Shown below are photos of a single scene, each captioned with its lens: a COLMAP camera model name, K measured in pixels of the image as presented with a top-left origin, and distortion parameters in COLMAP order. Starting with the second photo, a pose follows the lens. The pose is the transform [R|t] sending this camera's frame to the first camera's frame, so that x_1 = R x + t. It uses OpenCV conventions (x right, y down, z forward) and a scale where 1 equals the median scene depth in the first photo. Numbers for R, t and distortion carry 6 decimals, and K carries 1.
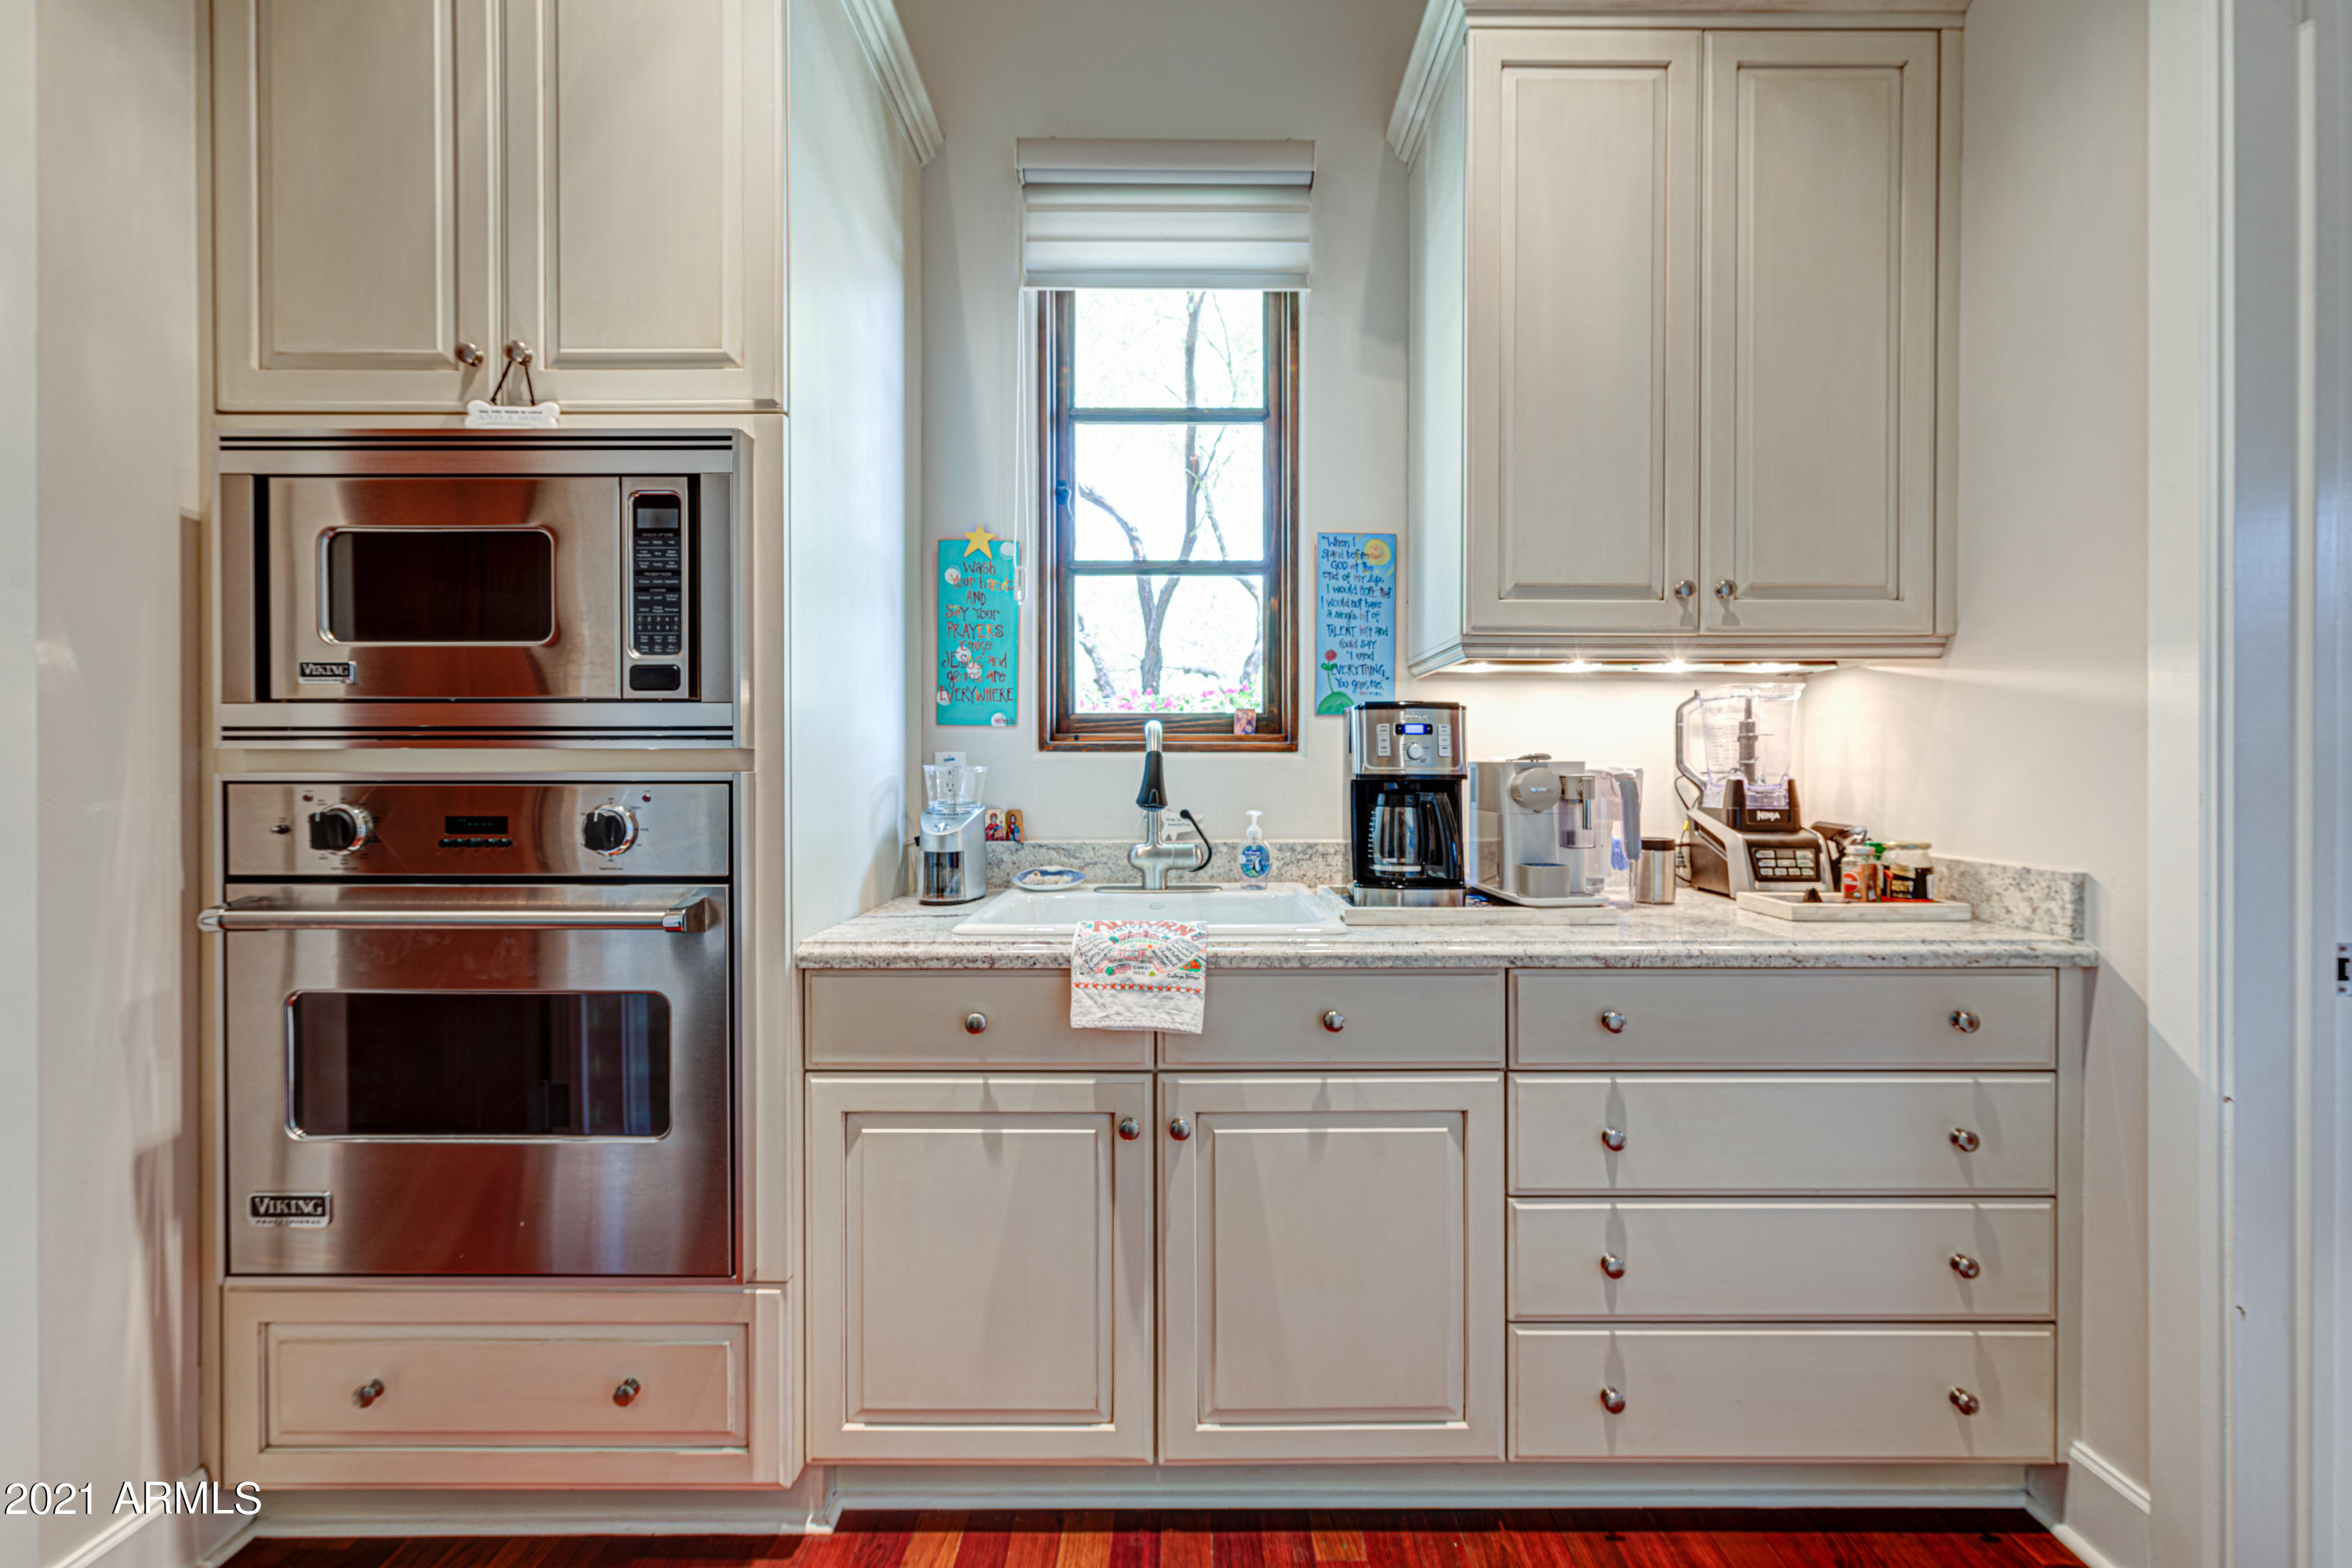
lens RADIAL K [[918.4, 0, 1182.6], [0, 918.4, 777.3], [0, 0, 1]] dist [0.019540, -0.012953]
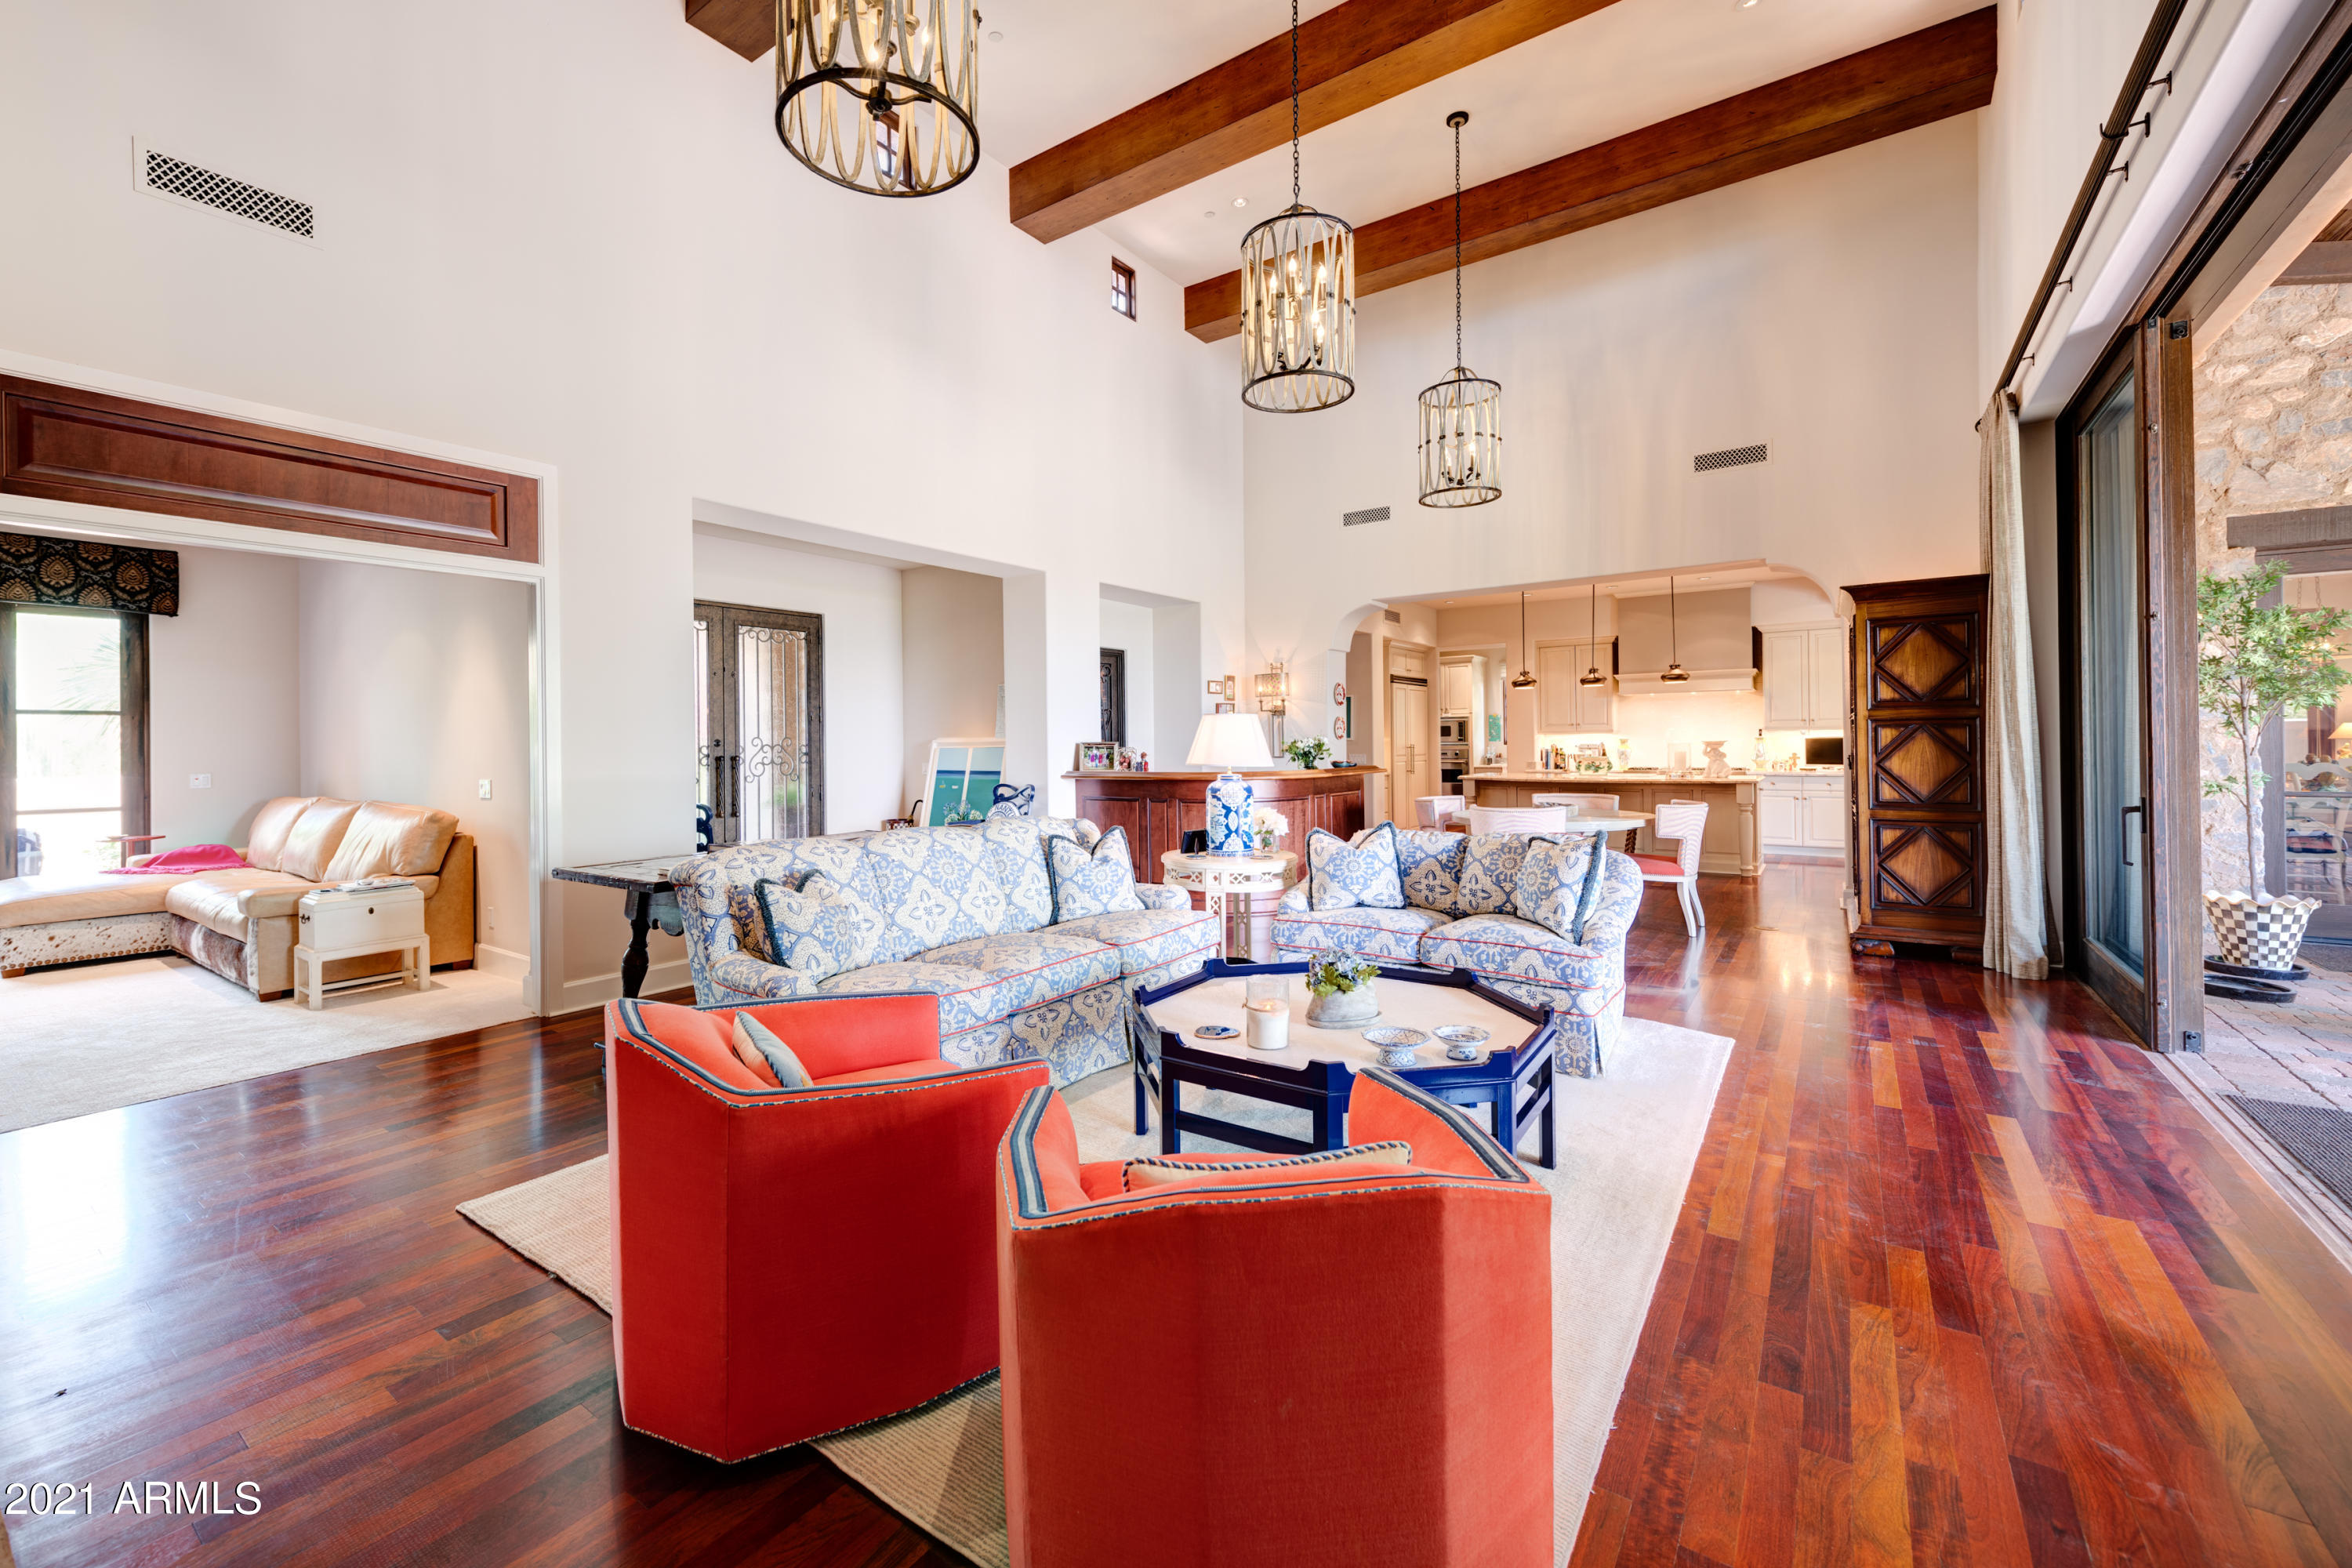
lens RADIAL K [[952.2, 0, 1127.4], [0, 952.2, 741.6], [0, 0, 1]] dist [0.001246, 0.000075]
pose [[0.802859, -0.014350, -0.595996, 2.484163], [0.011592, 0.999897, -0.008460, -0.032150], [0.596056, -0.000117, 0.802943, -8.700958]]
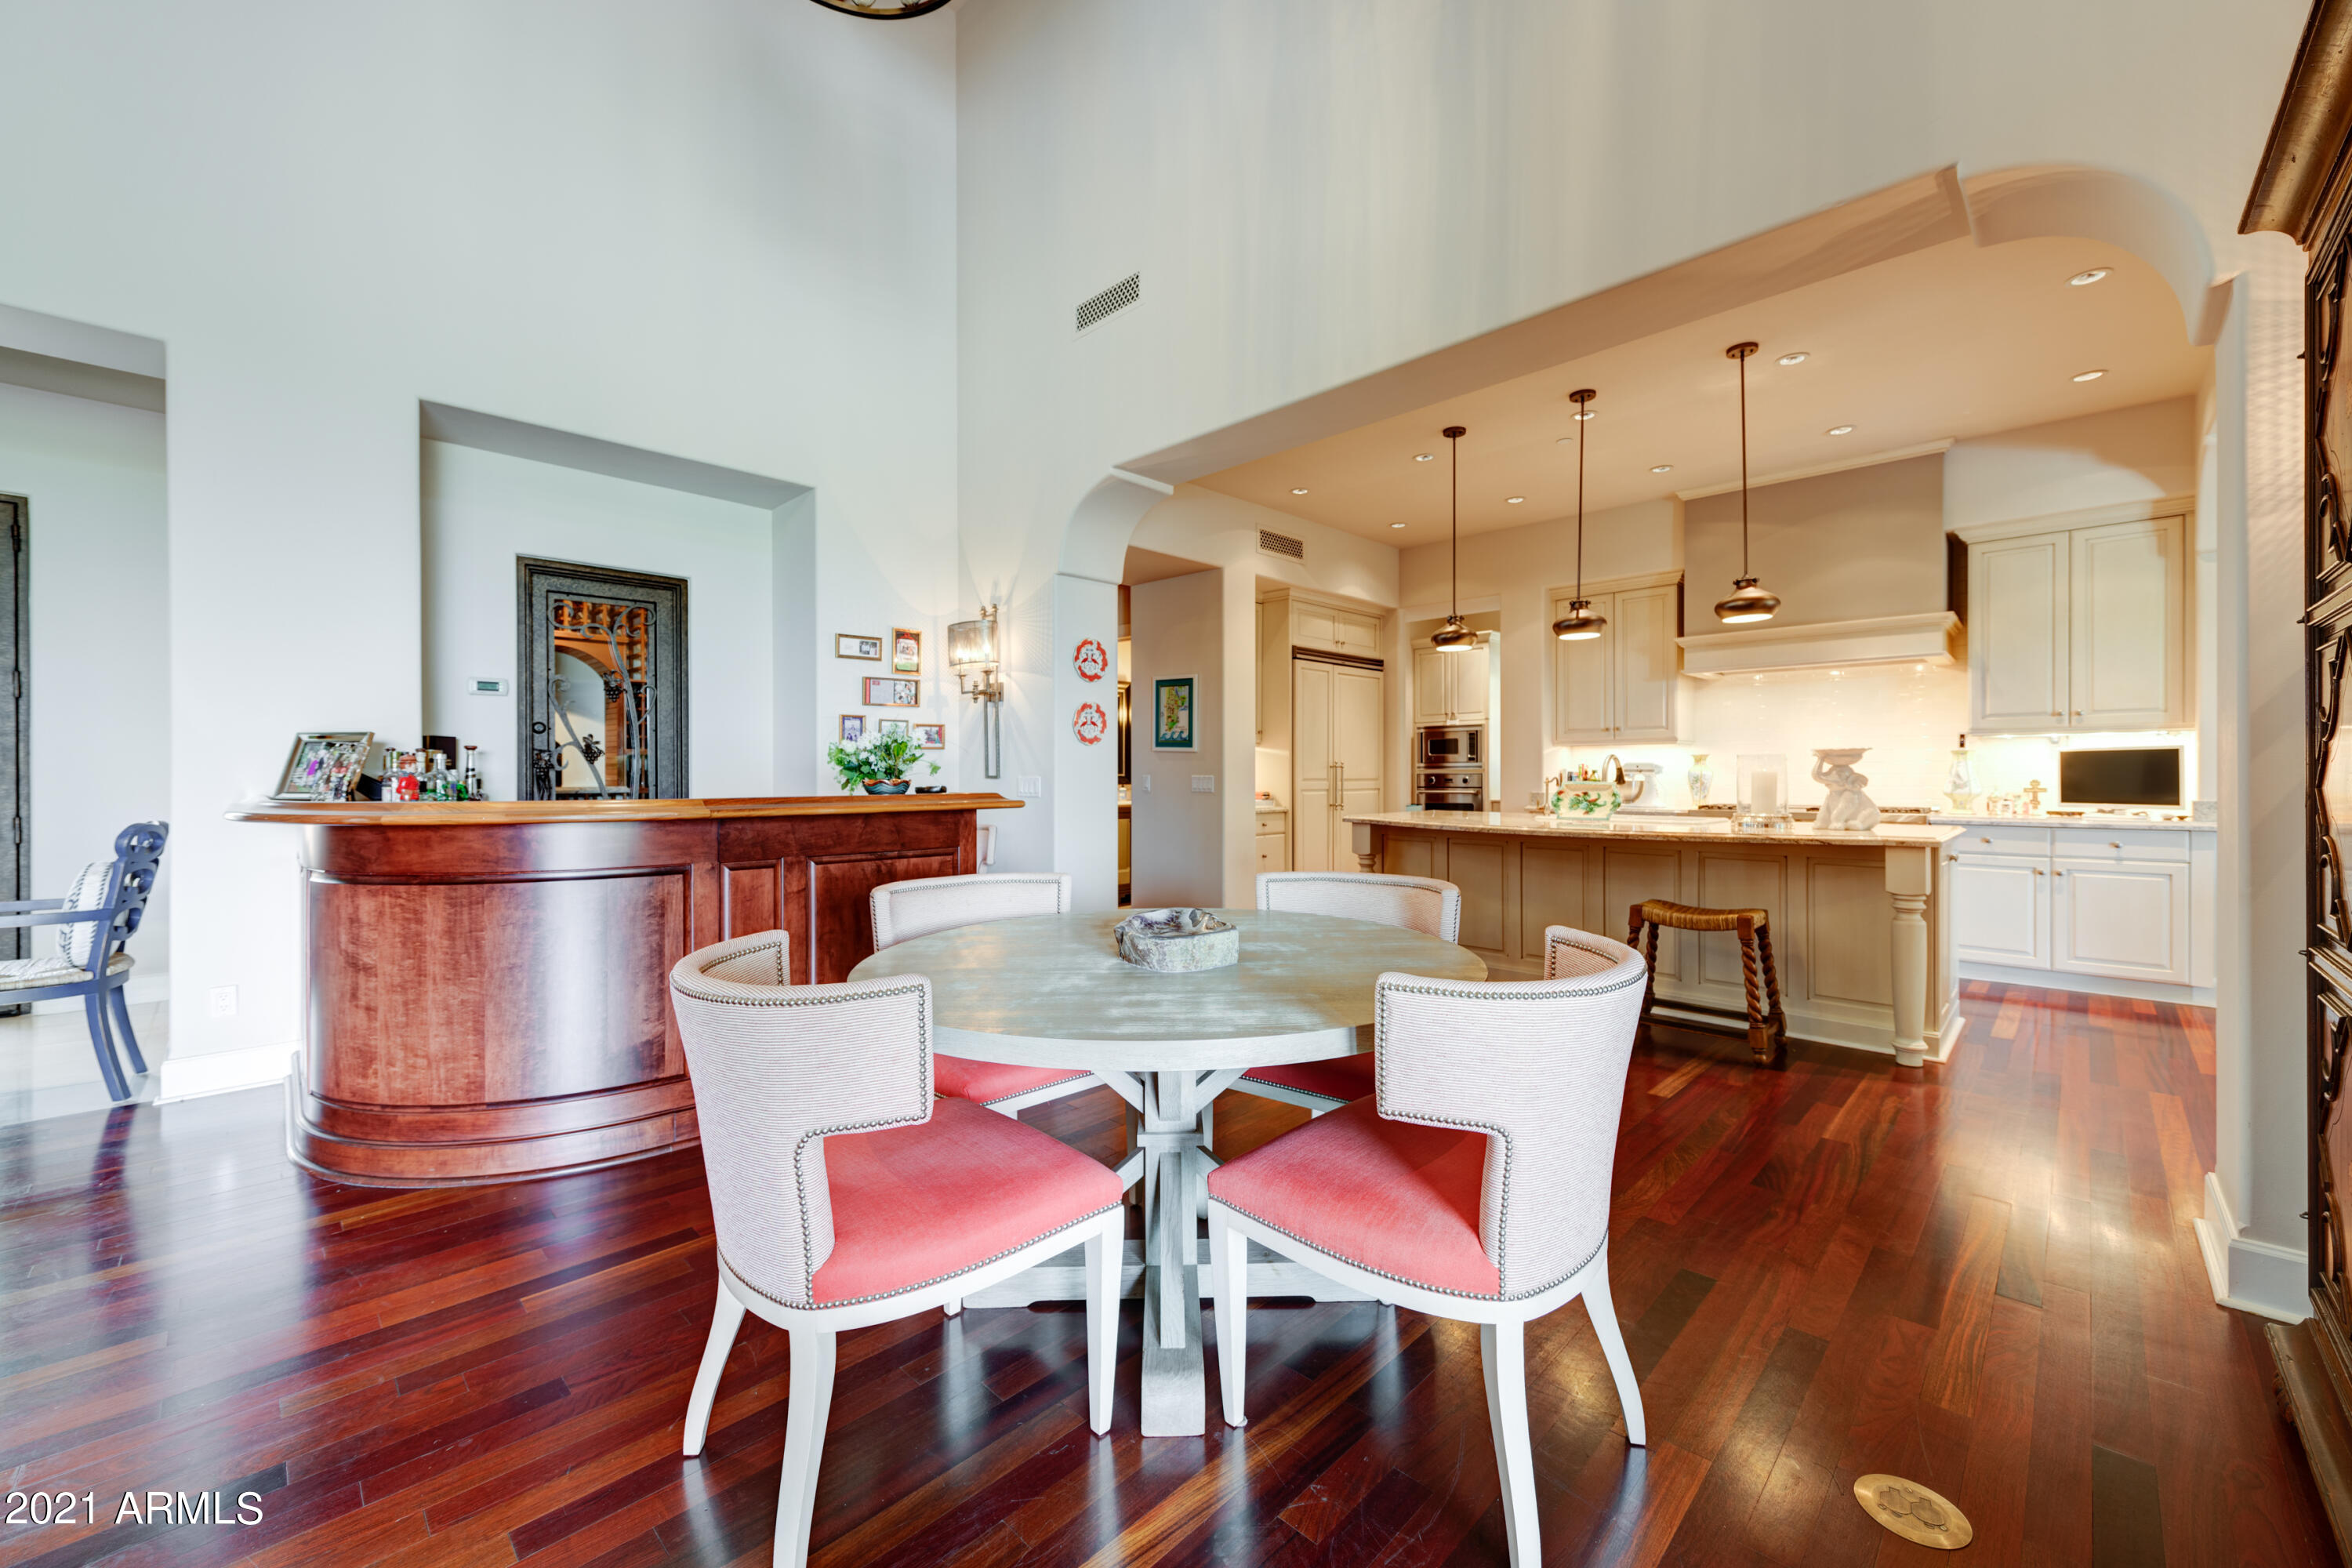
lens RADIAL K [[918.4, 0, 1182.6], [0, 918.4, 777.3], [0, 0, 1]] dist [0.019540, -0.012953]
pose [[0.720517, -0.002650, -0.693432, 2.347940], [0.001290, 0.999996, -0.002481, 0.042345], [0.693436, 0.000893, 0.720518, -4.844773]]
